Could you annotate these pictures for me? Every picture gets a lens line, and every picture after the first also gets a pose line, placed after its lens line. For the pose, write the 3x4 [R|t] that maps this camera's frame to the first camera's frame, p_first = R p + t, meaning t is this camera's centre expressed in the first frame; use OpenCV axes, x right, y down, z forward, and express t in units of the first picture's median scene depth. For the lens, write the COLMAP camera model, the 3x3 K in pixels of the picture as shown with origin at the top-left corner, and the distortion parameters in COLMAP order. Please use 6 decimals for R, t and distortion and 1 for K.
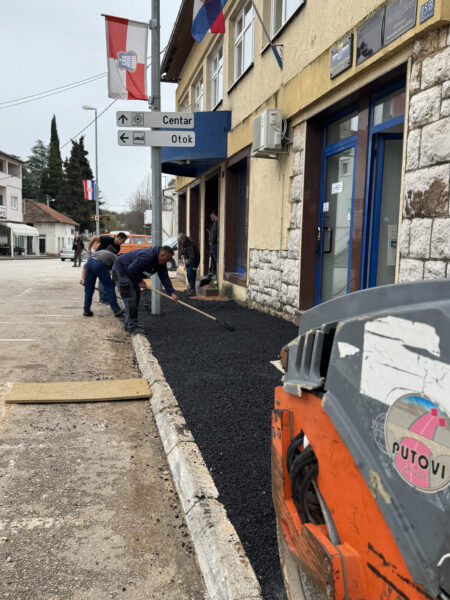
lens RADIAL K [[527.9, 0, 227.0], [0, 527.9, 309.9], [0, 0, 1]] dist [0.157119, -0.311244]
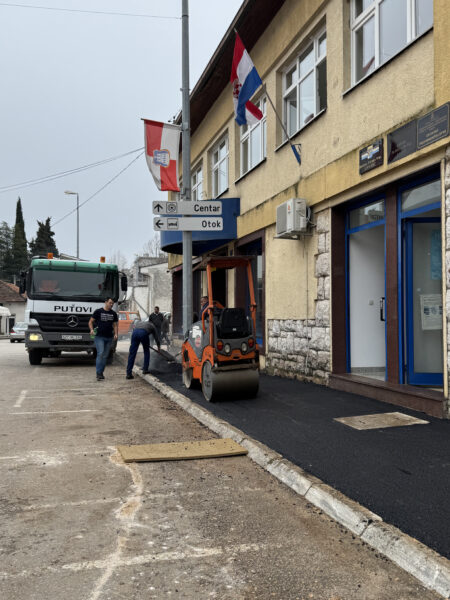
lens RADIAL K [[527.9, 0, 227.0], [0, 527.9, 309.9], [0, 0, 1]] dist [0.157119, -0.311244]
pose [[0.997144, -0.026911, 0.070568, -0.145743], [0.036349, 0.990031, -0.136079, 0.011085], [-0.066203, 0.138255, 0.988182, -0.077439]]
